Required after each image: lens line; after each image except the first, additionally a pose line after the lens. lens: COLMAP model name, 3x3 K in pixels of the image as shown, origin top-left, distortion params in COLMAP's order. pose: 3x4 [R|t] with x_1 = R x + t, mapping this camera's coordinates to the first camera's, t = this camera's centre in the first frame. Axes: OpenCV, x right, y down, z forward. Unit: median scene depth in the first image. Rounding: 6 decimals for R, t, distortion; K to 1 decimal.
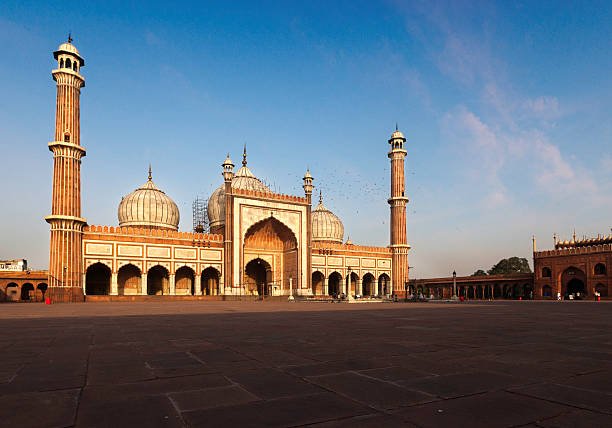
lens RADIAL K [[396.0, 0, 332.1], [0, 396.0, 287.7], [0, 0, 1]] dist [-0.019154, 0.013195]
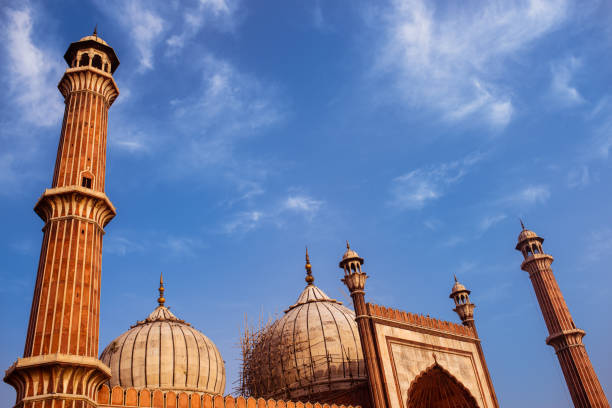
lens RADIAL K [[576.9, 0, 305.1], [0, 576.9, 205.0], [0, 0, 1]] dist [-0.034252, 0.000000]
pose [[0.980011, -0.009381, 0.198720, -0.455399], [0.112191, 0.850958, -0.513113, -0.005237], [-0.164289, 0.525151, 0.835001, 0.357779]]
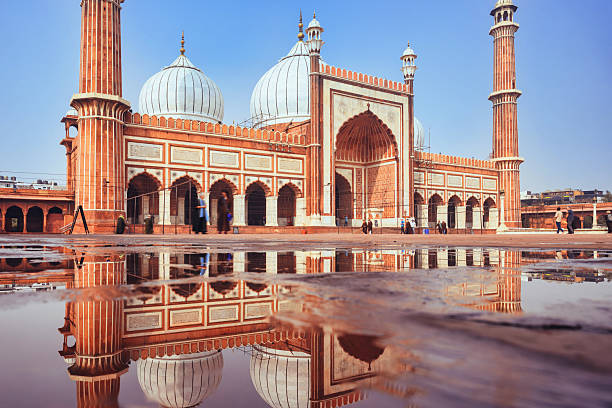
lens RADIAL K [[458.0, 0, 263.1], [0, 458.0, 230.1], [0, 0, 1]] dist [-0.003940, -0.000429]
pose [[0.999975, 0.004724, 0.005177, -0.344770], [-0.004812, 0.999841, 0.017191, 0.012461], [-0.005095, -0.017215, 0.999839, 0.222650]]
